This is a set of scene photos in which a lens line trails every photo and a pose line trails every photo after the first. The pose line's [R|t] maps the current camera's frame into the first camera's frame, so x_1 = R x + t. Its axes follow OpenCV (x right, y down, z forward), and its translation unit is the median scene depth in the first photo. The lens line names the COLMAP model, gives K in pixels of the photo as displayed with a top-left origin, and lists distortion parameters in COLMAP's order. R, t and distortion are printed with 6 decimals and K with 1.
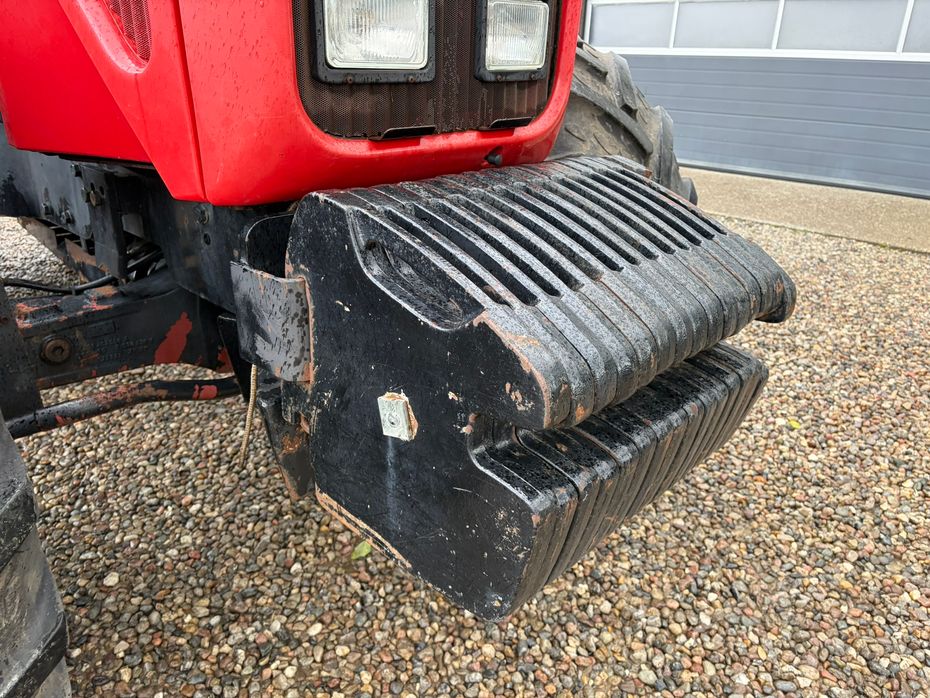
lens RADIAL K [[699.0, 0, 469.8], [0, 699.0, 349.5], [0, 0, 1]] dist [0.058316, -0.063689]
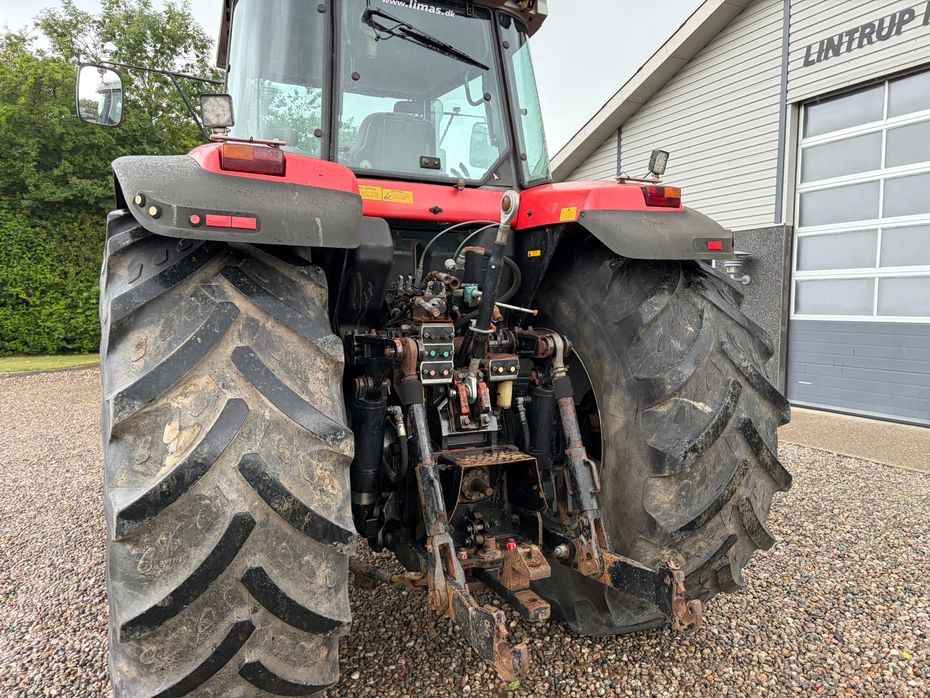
lens RADIAL K [[699.0, 0, 472.6], [0, 699.0, 352.6], [0, 0, 1]] dist [0.058316, -0.063689]
pose [[0.944549, -0.001620, -0.328366, 0.261467], [-0.106237, 0.944699, -0.310253, 0.107596], [0.310710, 0.327934, 0.892143, -0.568335]]
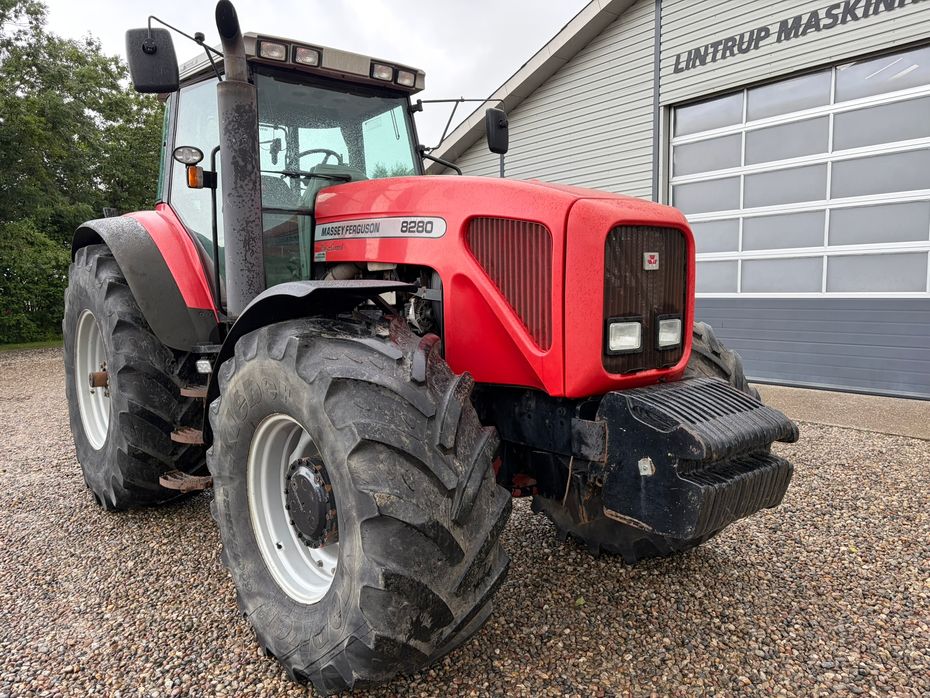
lens RADIAL K [[699.0, 0, 462.5], [0, 699.0, 357.0], [0, 0, 1]] dist [0.058316, -0.063689]
pose [[0.991878, -0.029674, -0.123681, -0.227227], [-0.008516, 0.954730, -0.297351, 0.249005], [0.126906, 0.295989, 0.946724, -0.918910]]
